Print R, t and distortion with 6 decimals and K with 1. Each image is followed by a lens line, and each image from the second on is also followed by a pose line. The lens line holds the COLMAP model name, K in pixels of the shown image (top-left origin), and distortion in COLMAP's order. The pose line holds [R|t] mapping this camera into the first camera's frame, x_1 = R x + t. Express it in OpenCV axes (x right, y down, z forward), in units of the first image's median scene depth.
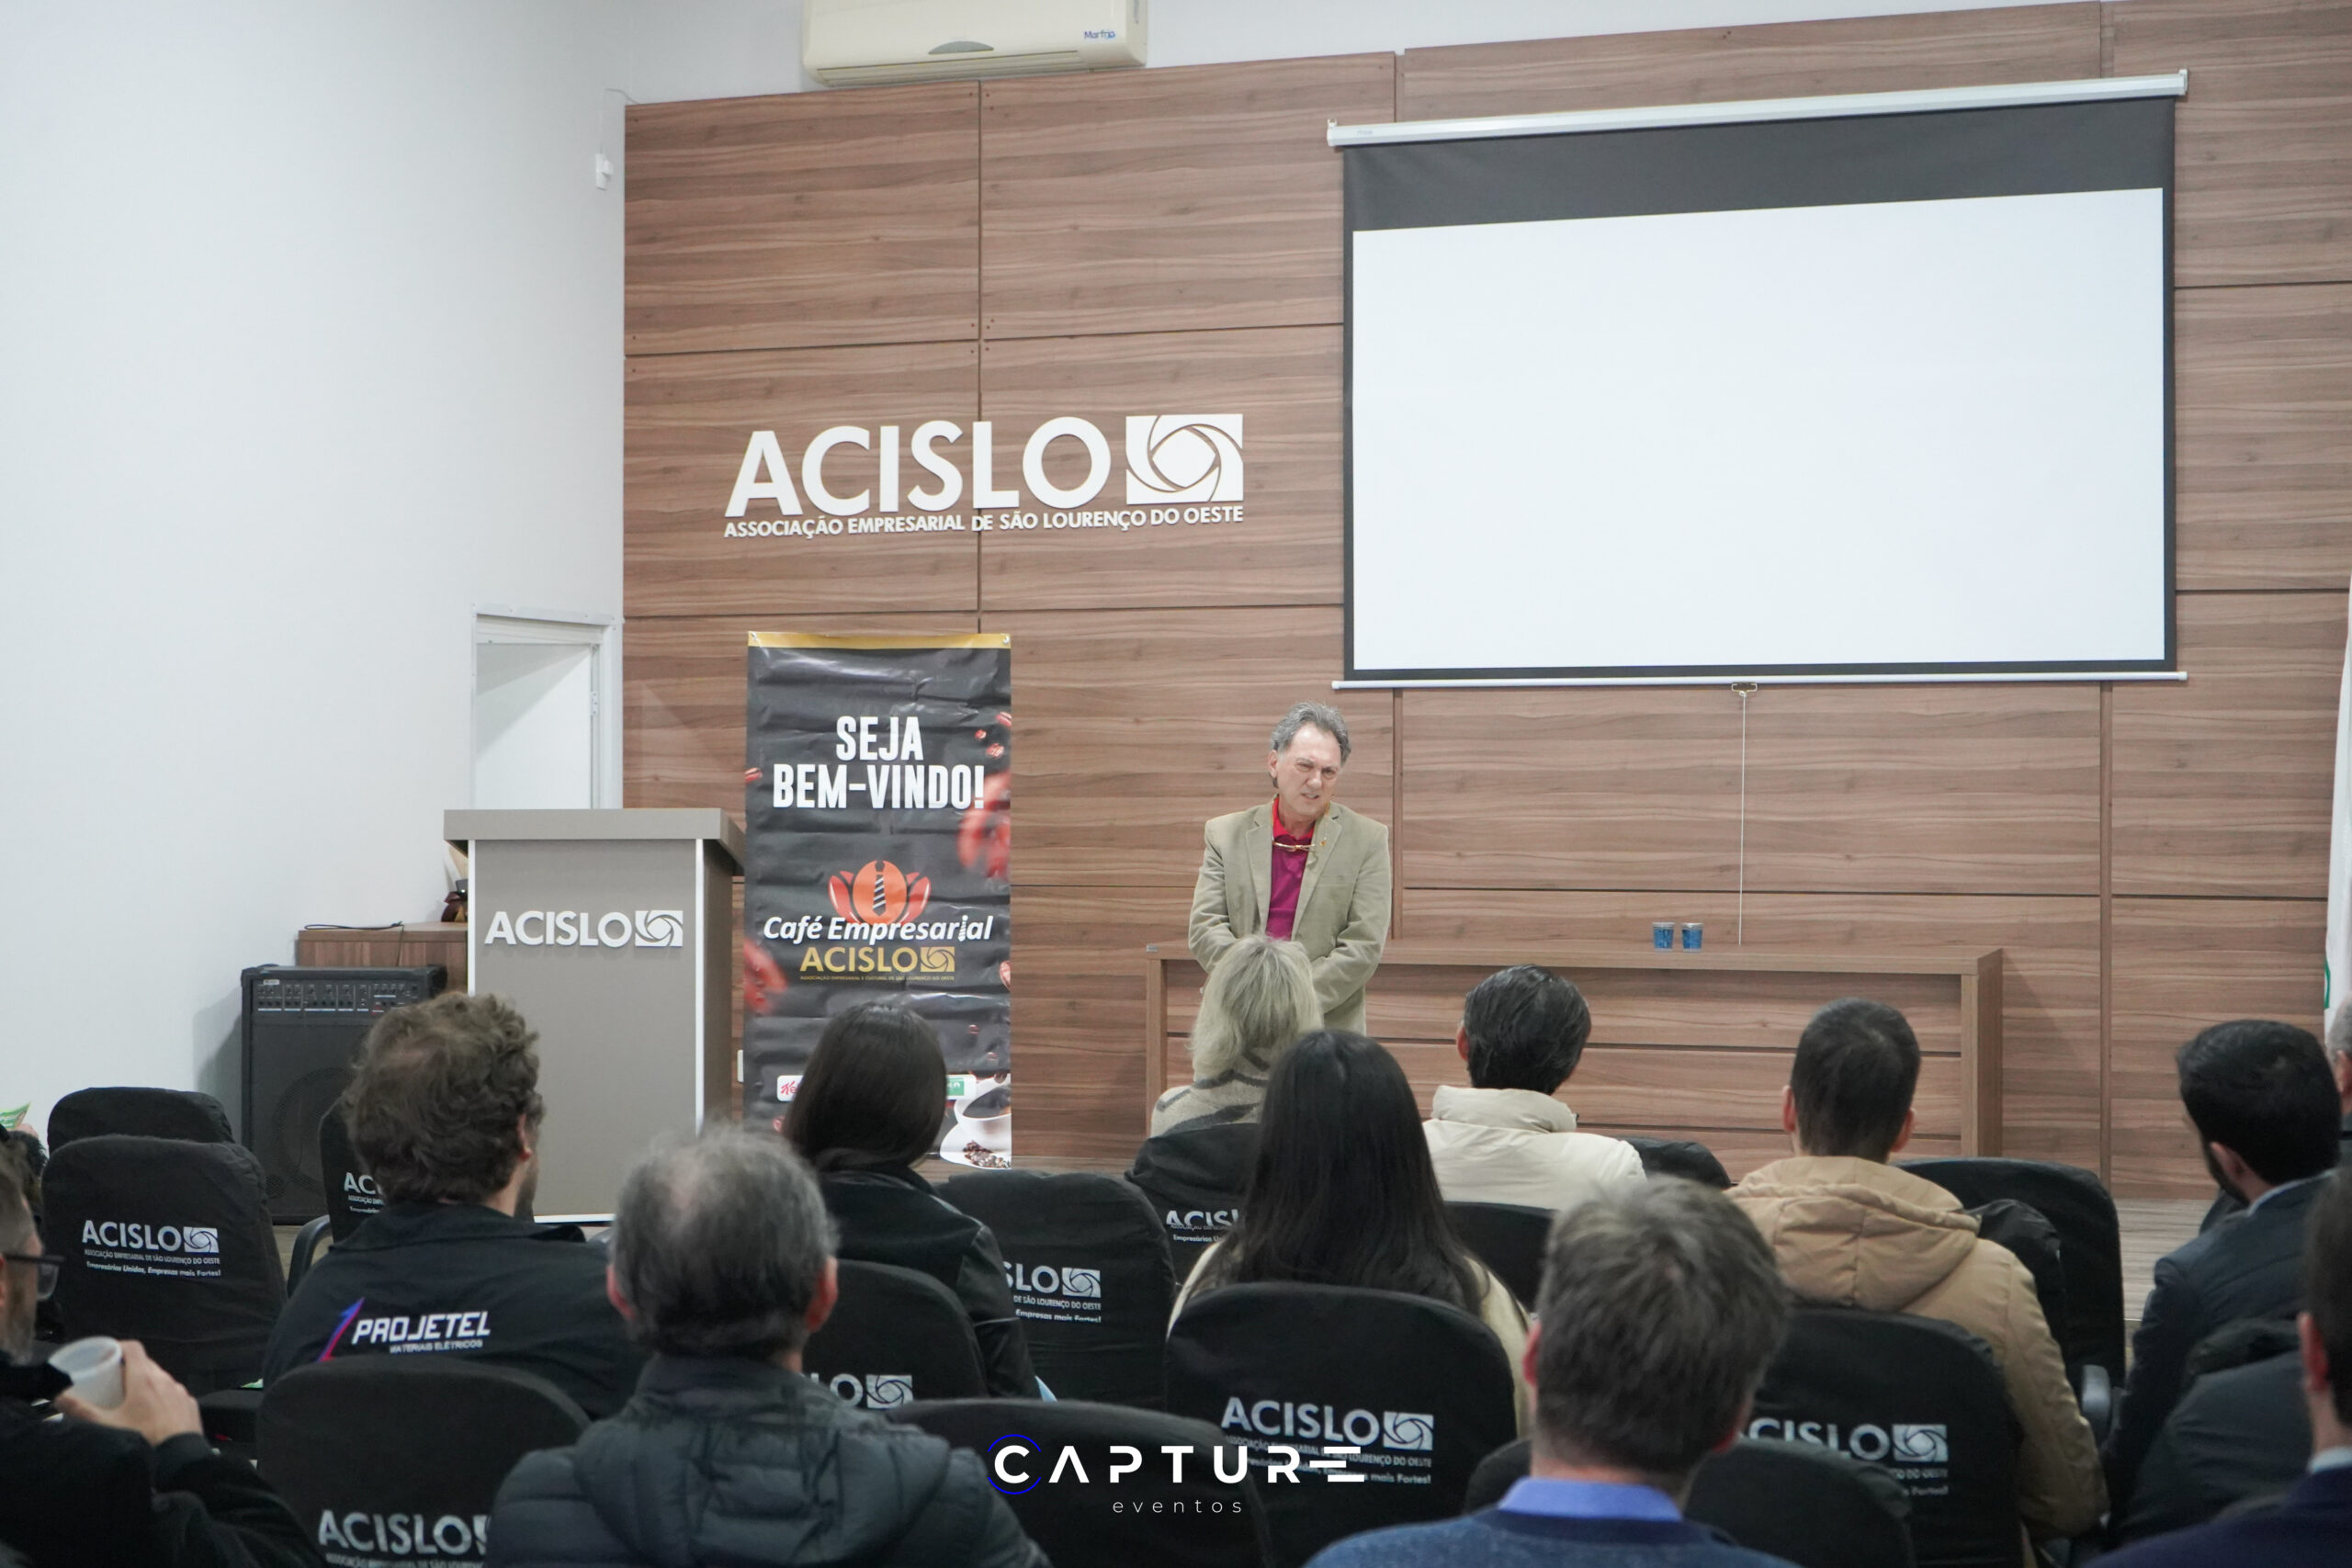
lens RADIAL K [[3672.6, 0, 1174.1], [0, 3672.6, 782.3], [0, 0, 1]] dist [-0.020106, 0.000000]
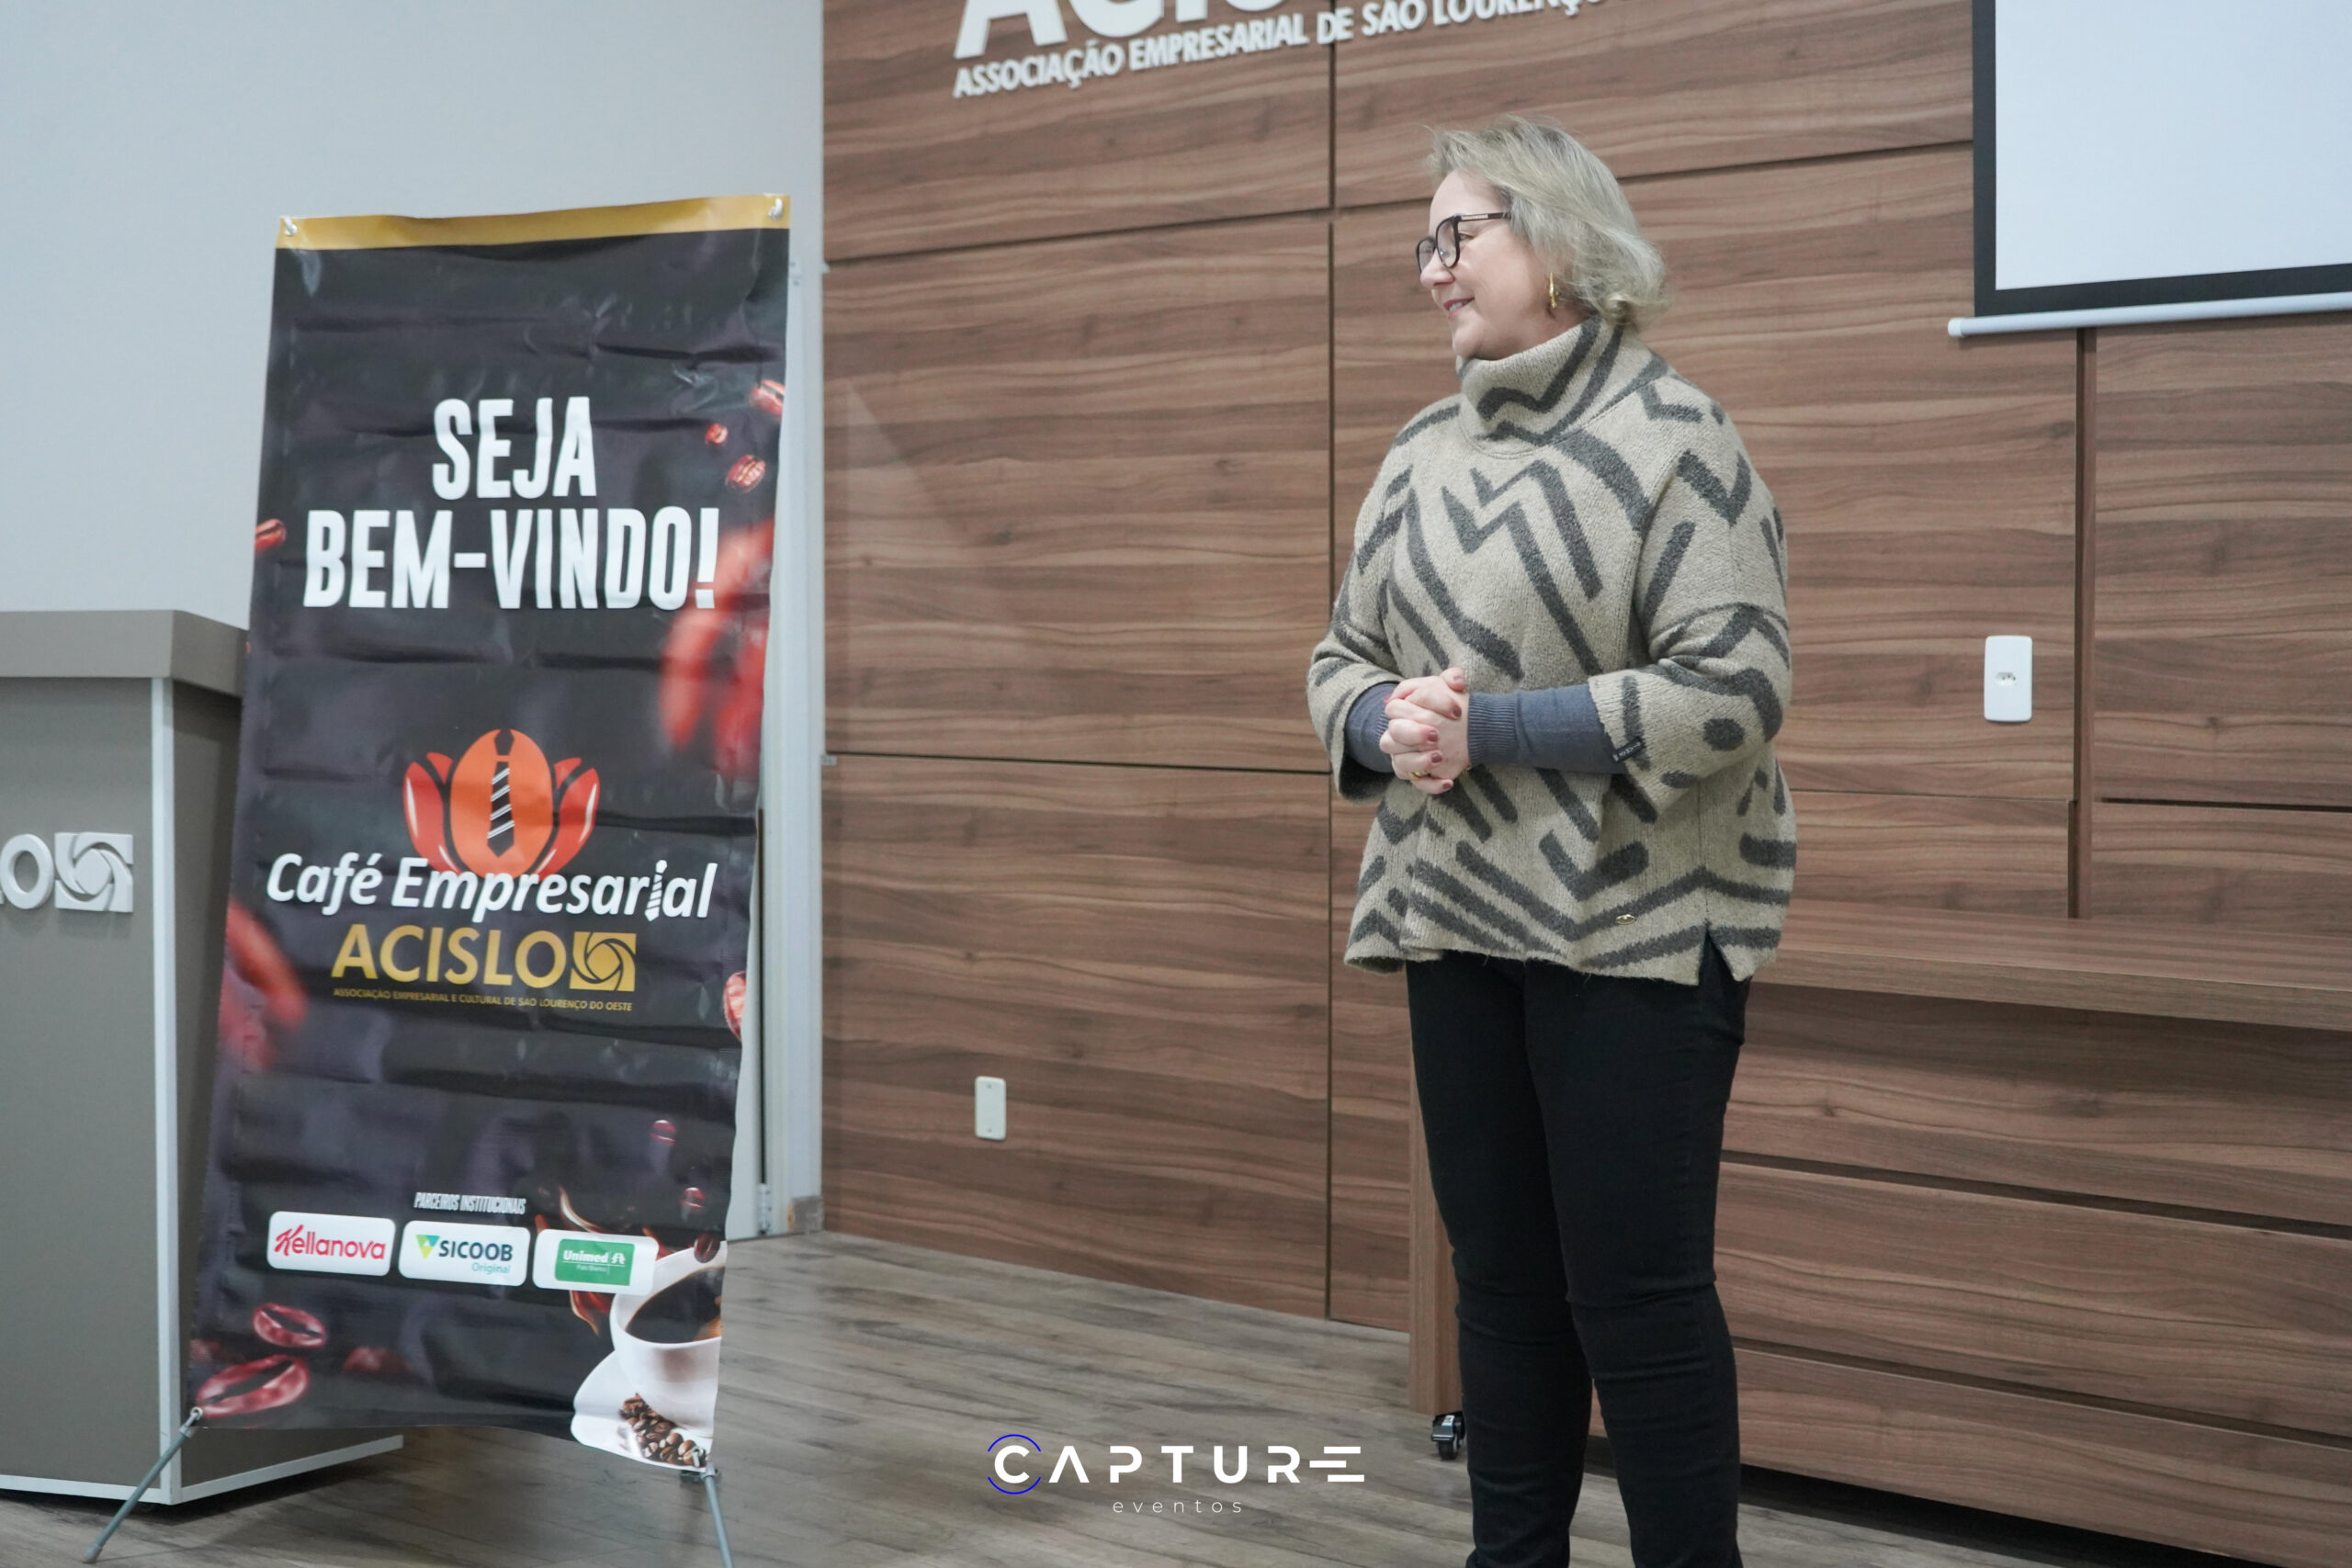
lens RADIAL K [[4048.6, 0, 1157.2], [0, 4048.6, 772.0], [0, 0, 1]] dist [-0.036791, 0.000000]
pose [[0.884799, 0.016047, -0.465696, 0.184380], [0.003266, 0.999169, 0.040634, 0.006260], [0.465961, -0.037473, 0.884011, 0.534584]]
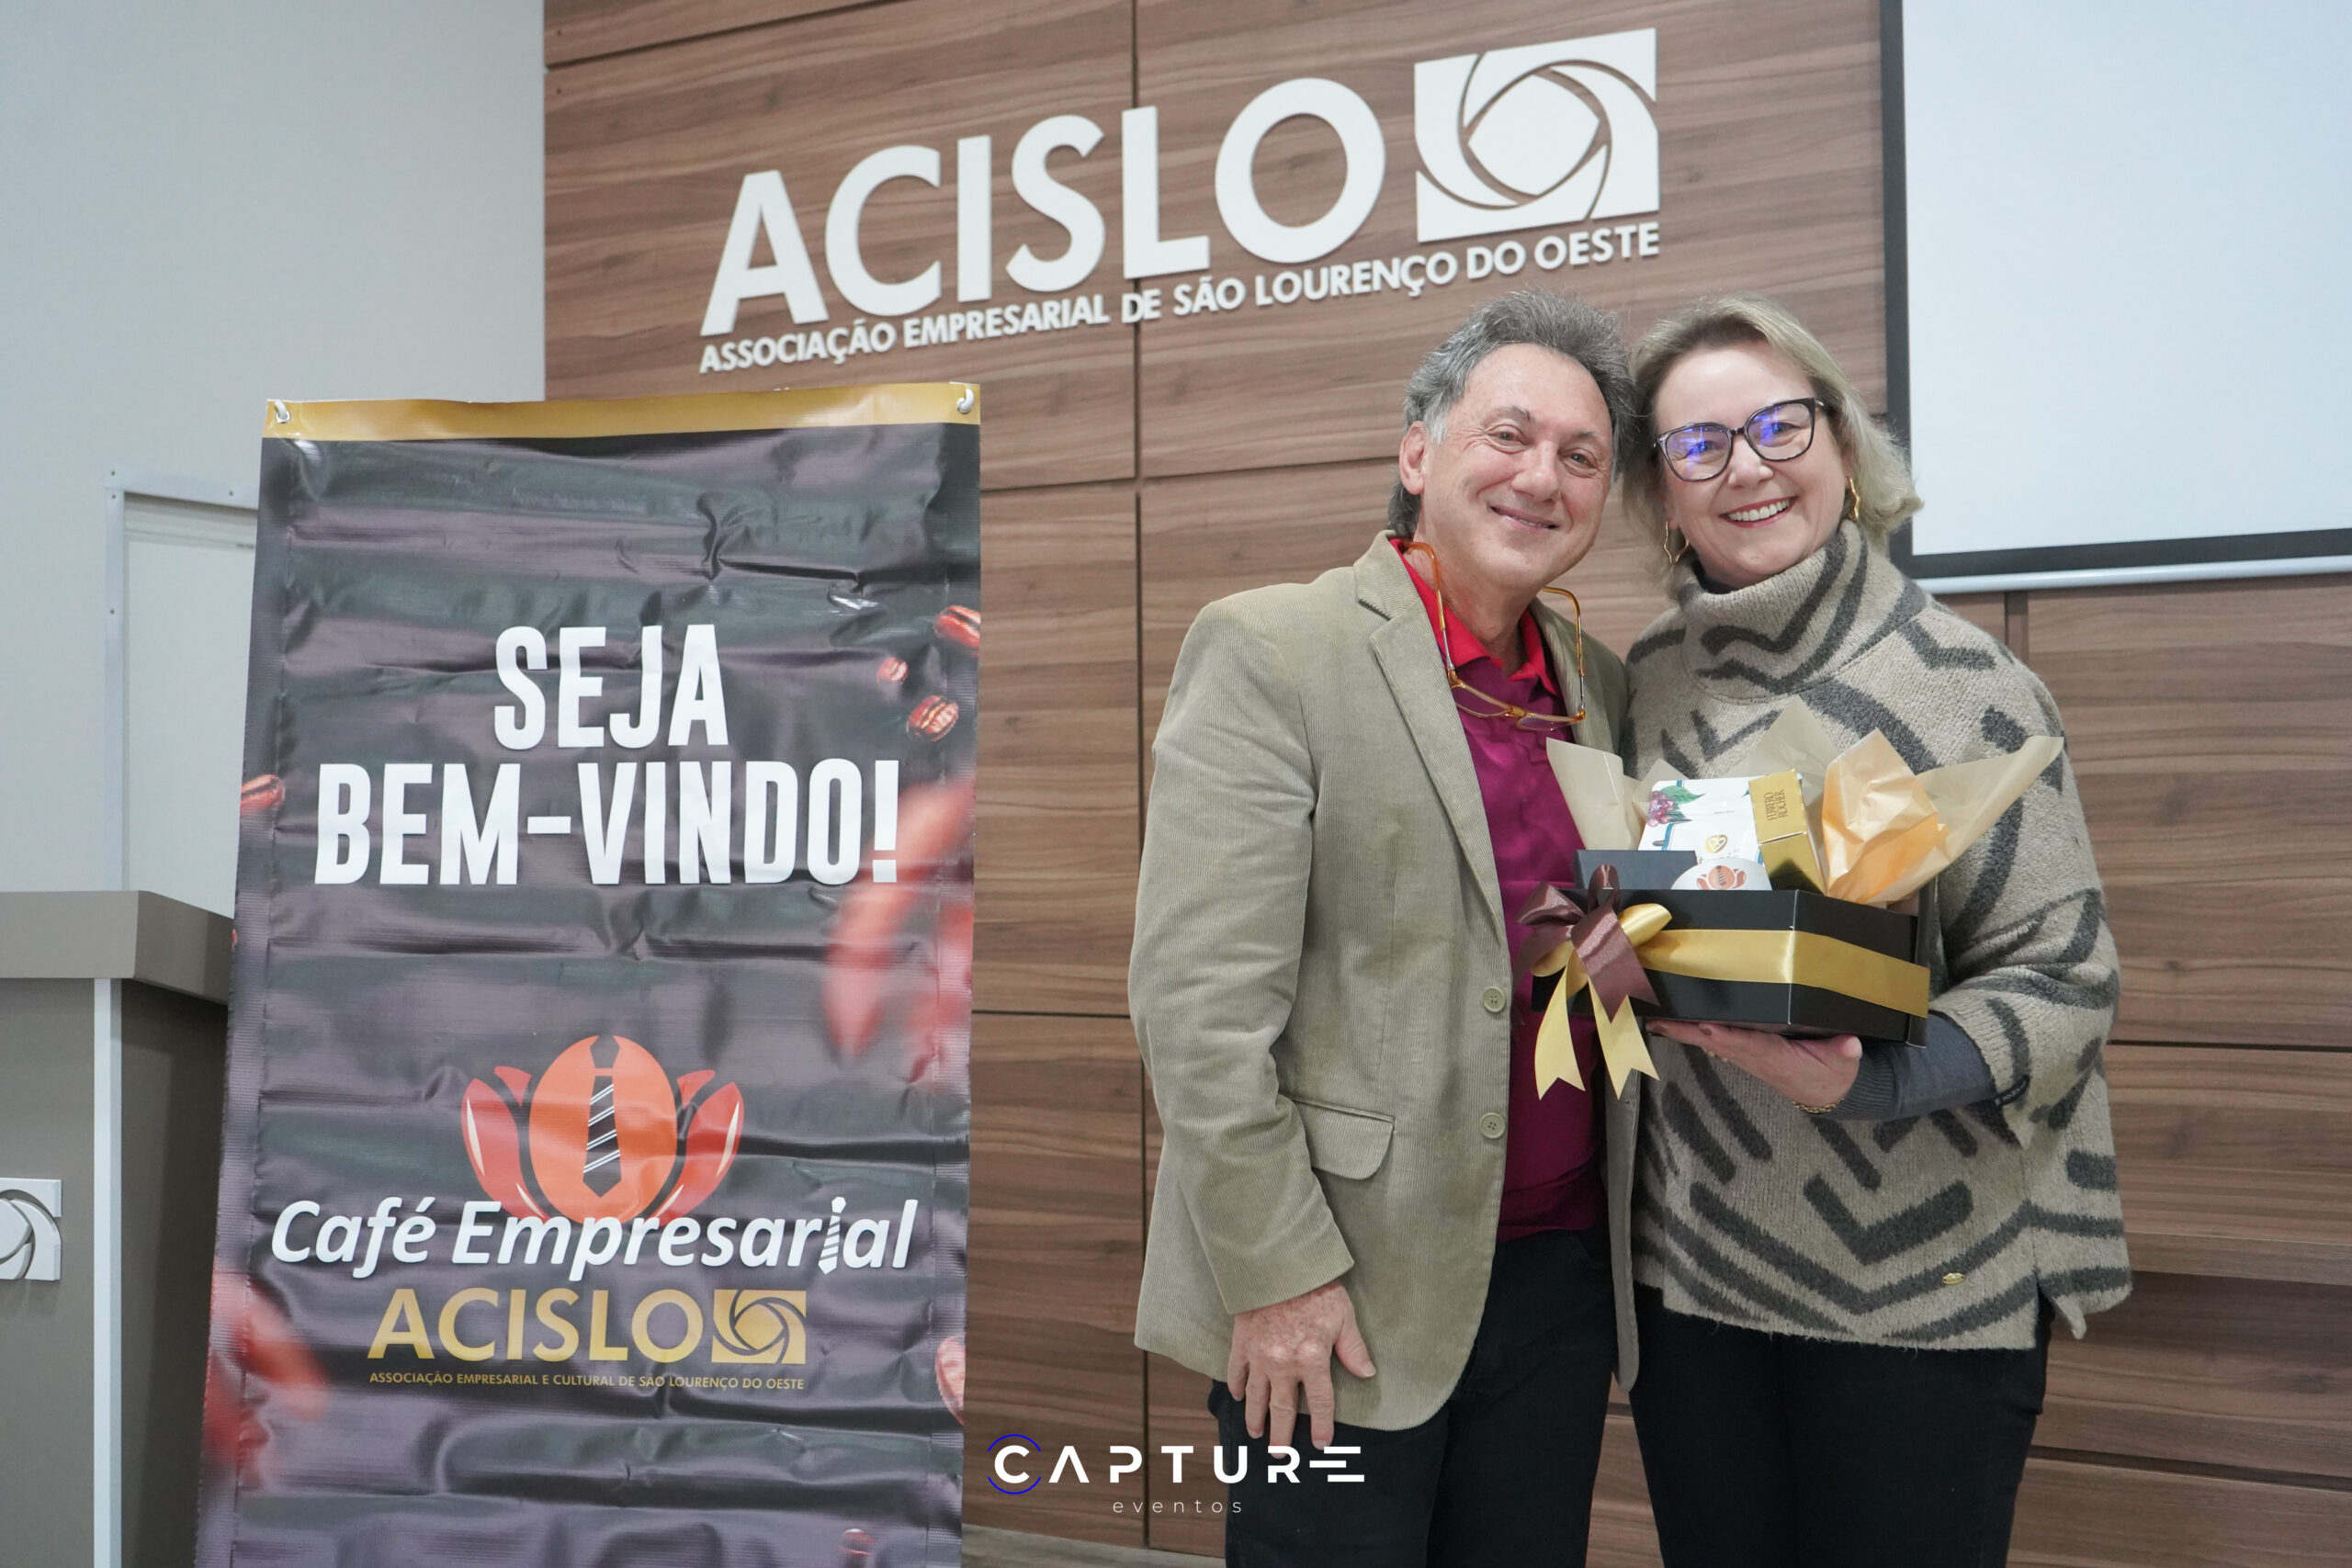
lens RADIAL K [[2658.3, 0, 1163.3], [0, 2658.3, 778.1], [0, 0, 1]] dist [0.003978, 0.000000]
pose [[0.985249, -0.013646, -0.170580, 0.013505], [0.010759, 0.999783, -0.017837, 0.001696], [0.170786, 0.015739, 0.985182, 0.663233]]
